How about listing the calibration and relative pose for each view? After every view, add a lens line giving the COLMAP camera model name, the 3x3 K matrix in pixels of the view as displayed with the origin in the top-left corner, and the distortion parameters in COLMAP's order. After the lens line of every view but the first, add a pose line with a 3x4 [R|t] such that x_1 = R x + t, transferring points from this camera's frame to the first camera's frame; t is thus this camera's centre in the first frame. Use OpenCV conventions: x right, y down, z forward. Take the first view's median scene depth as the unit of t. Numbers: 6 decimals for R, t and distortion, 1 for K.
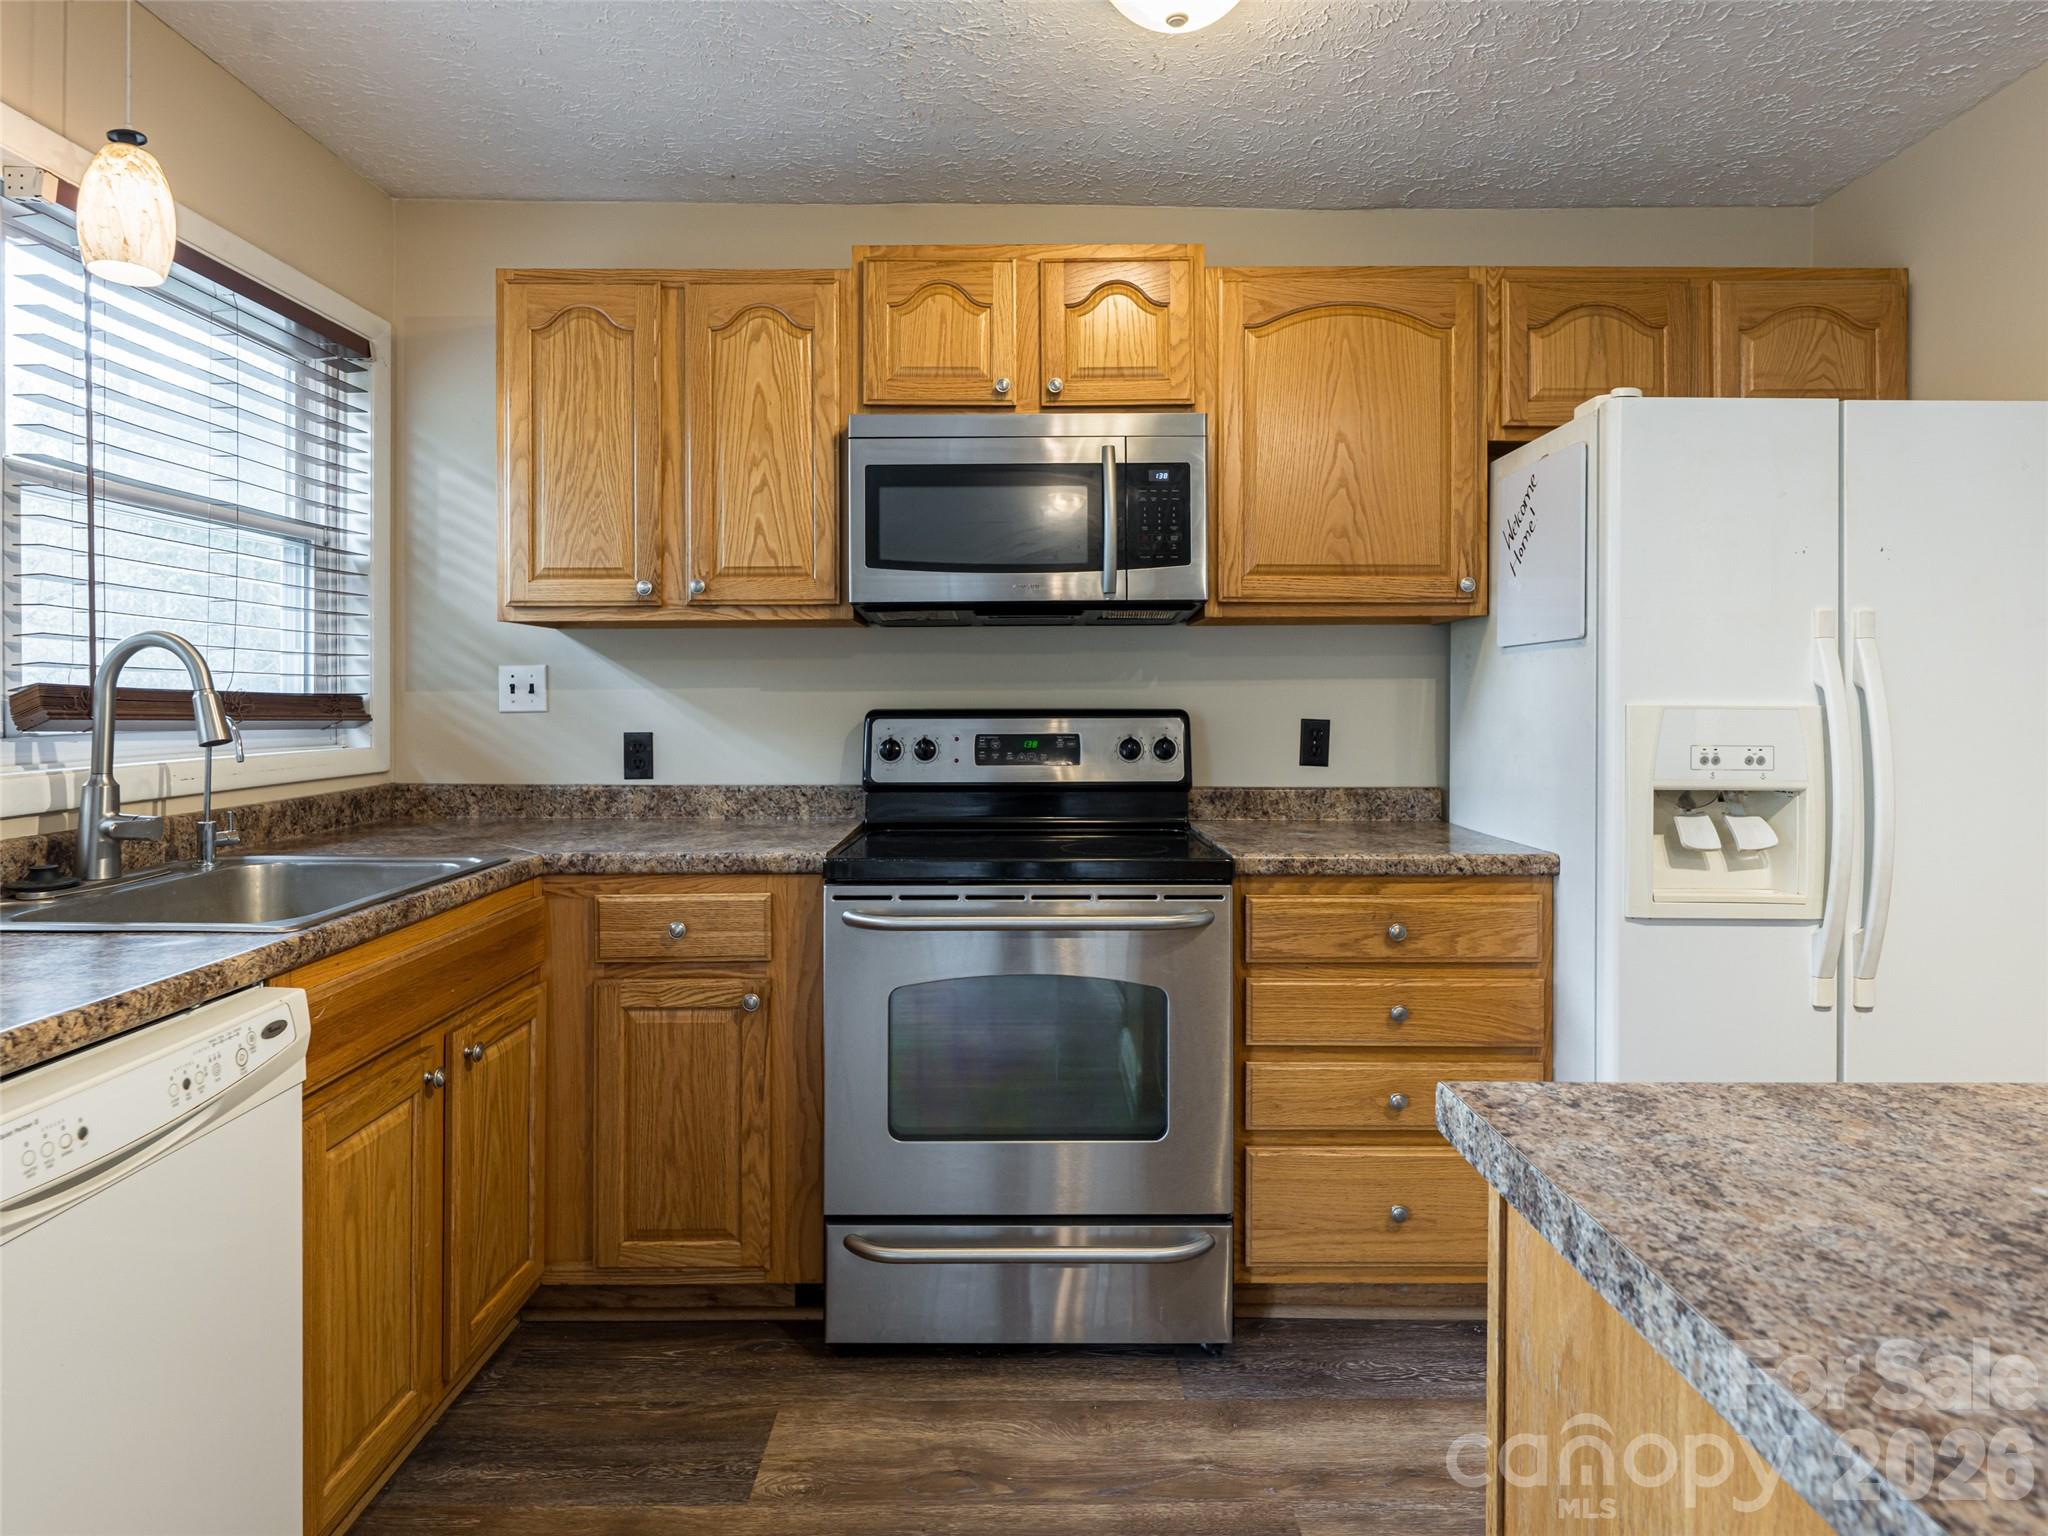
lens RADIAL K [[1151.6, 0, 1027.3], [0, 1151.6, 687.3], [0, 0, 1]] dist [0.008041, 0.000132]
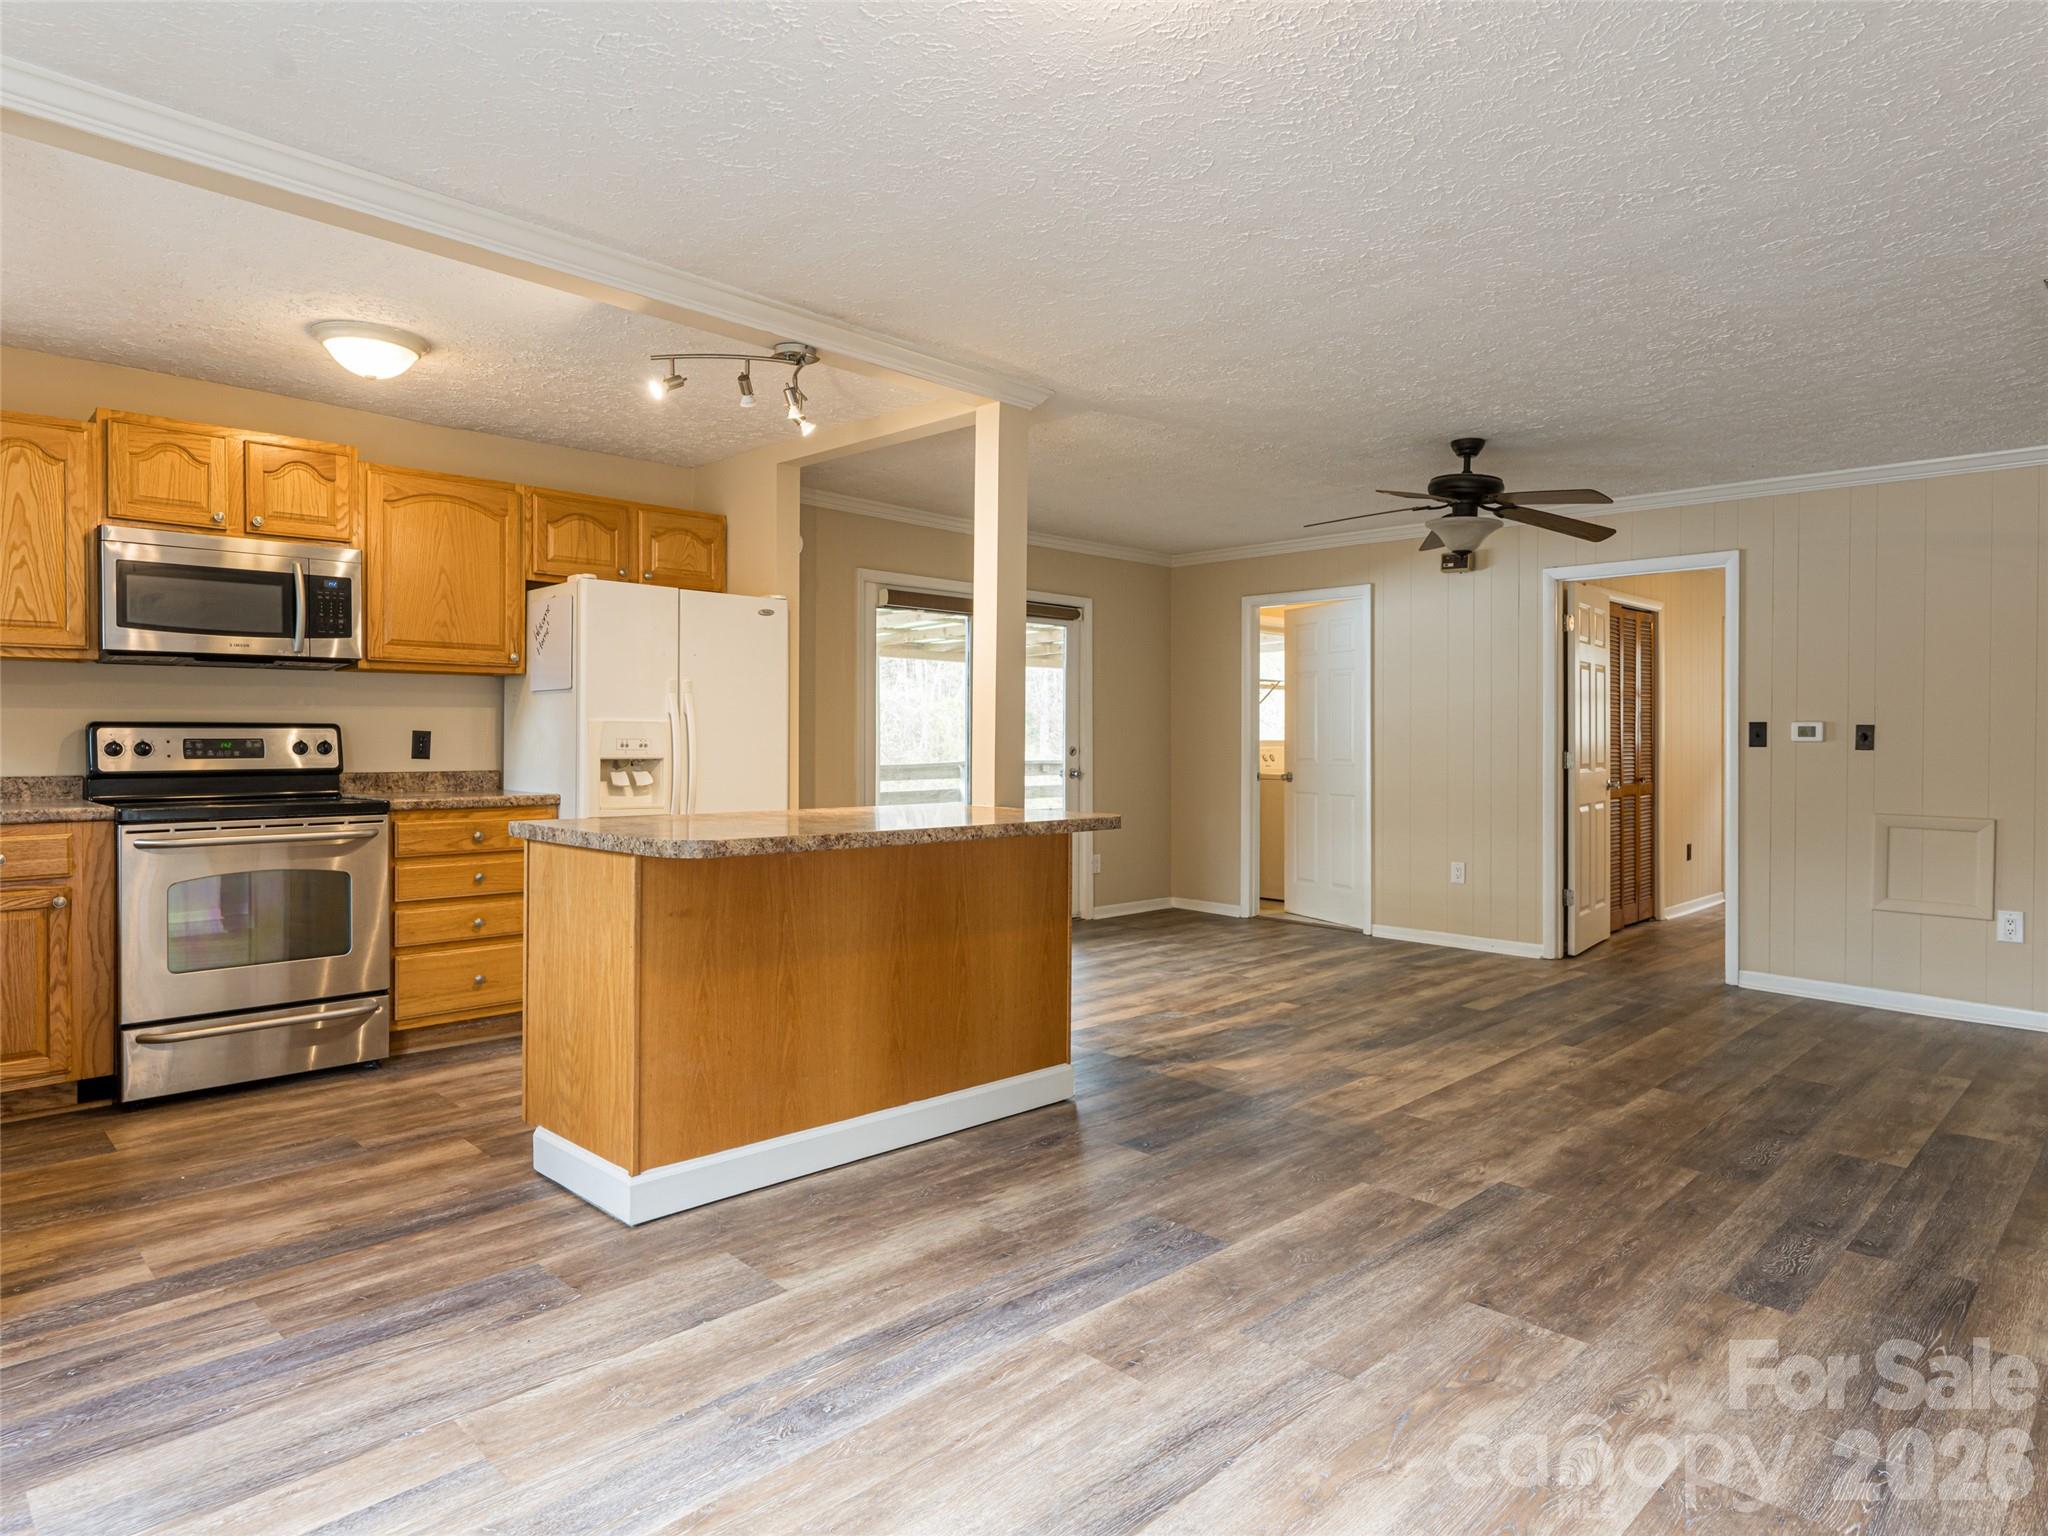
lens RADIAL K [[1197.7, 0, 1024.2], [0, 1197.7, 758.5], [0, 0, 1]] dist [-0.007766, -0.001277]
pose [[0.715825, -0.009064, 0.698220, -0.375430], [-0.010463, 0.999664, 0.023704, 0.019972], [-0.698201, -0.024273, 0.715490, -0.951049]]
